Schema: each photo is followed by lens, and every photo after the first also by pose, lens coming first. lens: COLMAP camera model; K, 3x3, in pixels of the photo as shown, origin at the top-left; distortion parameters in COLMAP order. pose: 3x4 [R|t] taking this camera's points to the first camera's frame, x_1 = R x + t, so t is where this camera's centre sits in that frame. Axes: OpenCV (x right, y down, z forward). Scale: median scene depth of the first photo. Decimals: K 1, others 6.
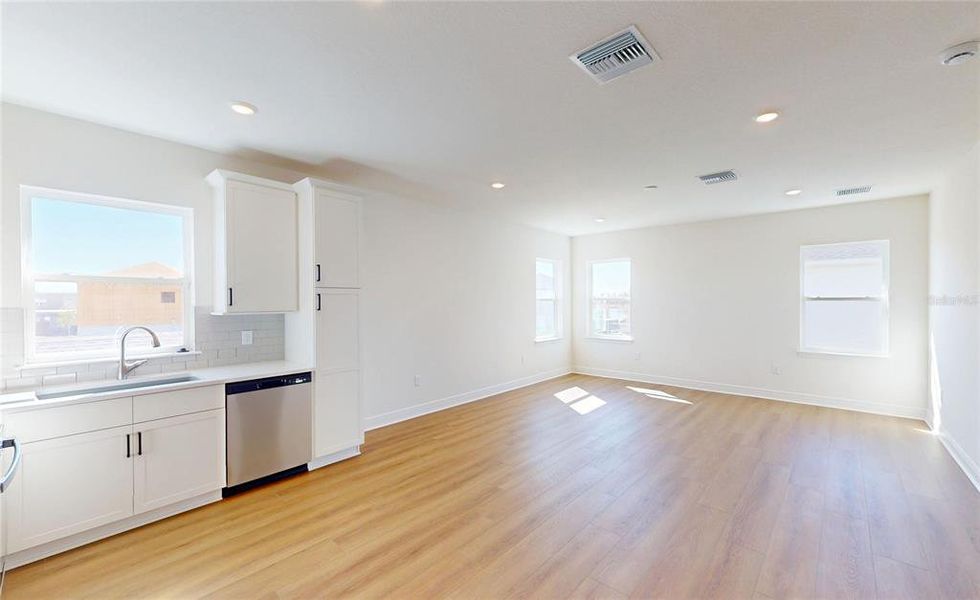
lens RADIAL K [[392.8, 0, 506.0], [0, 392.8, 304.0], [0, 0, 1]] dist [0.014260, -0.000087]
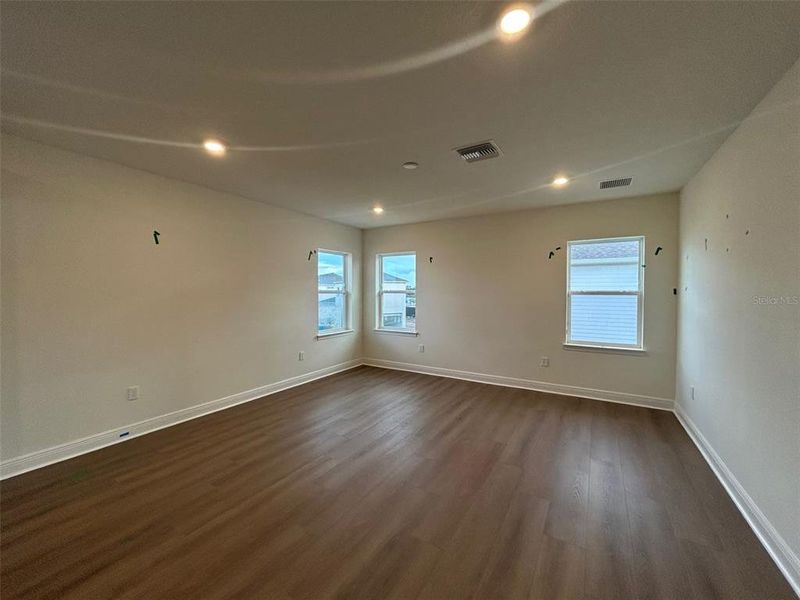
lens RADIAL K [[323.1, 0, 406.4], [0, 323.1, 295.7], [0, 0, 1]] dist [0.026041, 0.000263]
pose [[0.986010, 0.005587, 0.166594, 0.240222], [-0.006053, 0.999979, 0.002295, -0.007164], [-0.166578, -0.003271, 0.986023, 0.293927]]
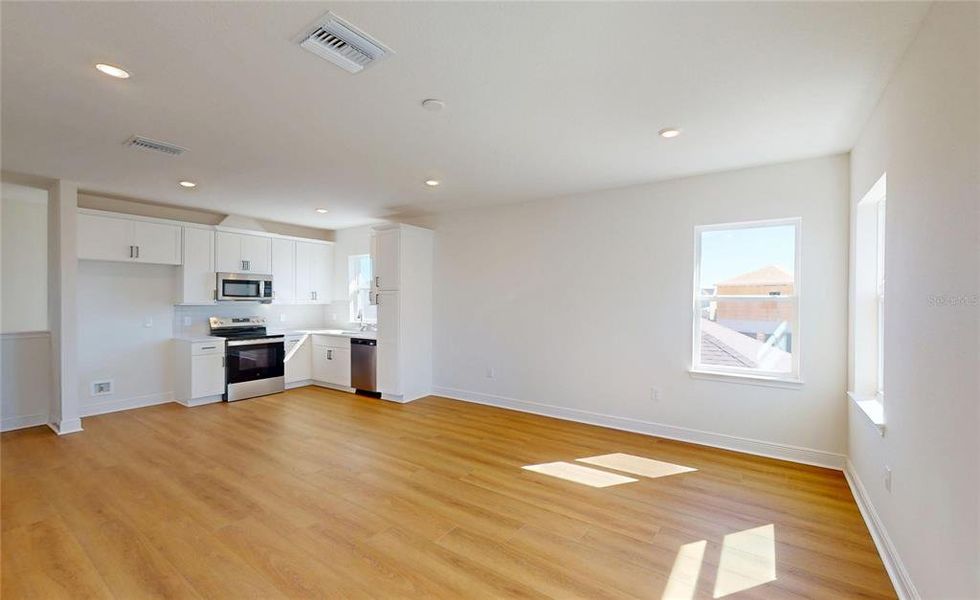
lens RADIAL K [[367.0, 0, 493.4], [0, 367.0, 302.5], [0, 0, 1]] dist [0.003693, 0.000266]
pose [[0.139335, 0.012657, -0.990164, 0.915272], [-0.015457, 0.999824, 0.010605, -0.012706], [0.990125, 0.013827, 0.139506, 1.009502]]
